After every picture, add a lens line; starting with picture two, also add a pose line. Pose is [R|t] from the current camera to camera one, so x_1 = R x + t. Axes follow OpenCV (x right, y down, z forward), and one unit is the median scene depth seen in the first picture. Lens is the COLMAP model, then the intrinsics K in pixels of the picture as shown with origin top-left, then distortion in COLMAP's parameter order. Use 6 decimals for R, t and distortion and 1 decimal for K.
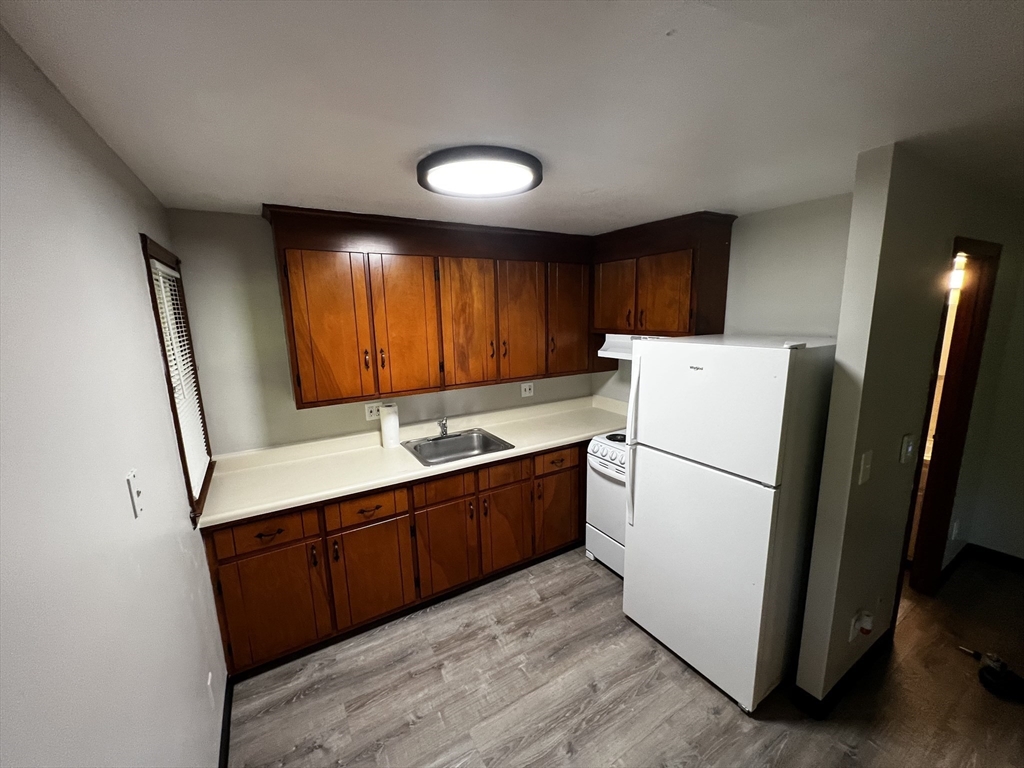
lens RADIAL K [[408.4, 0, 512.6], [0, 408.4, 388.7], [0, 0, 1]] dist [-0.000832, 0.000044]
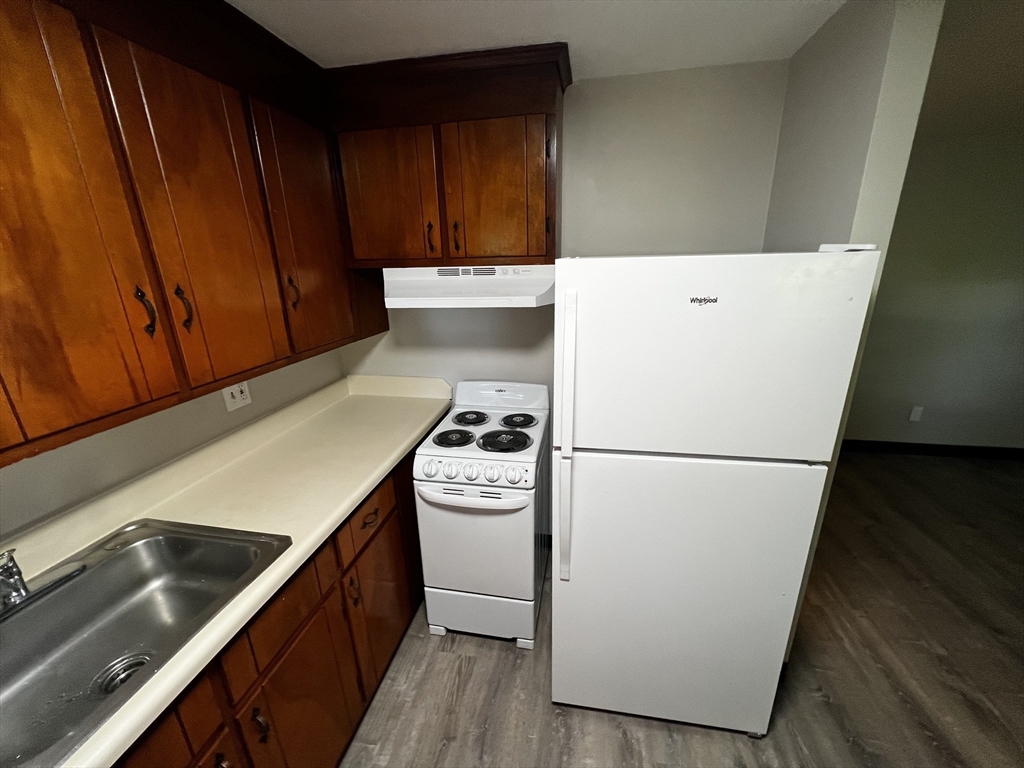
lens RADIAL K [[408.4, 0, 512.6], [0, 408.4, 388.7], [0, 0, 1]] dist [-0.000832, 0.000044]
pose [[0.671873, -0.222369, 0.706497, -0.099426], [0.148422, 0.974941, 0.165713, -0.041501], [-0.725642, -0.006478, 0.688042, 0.520818]]
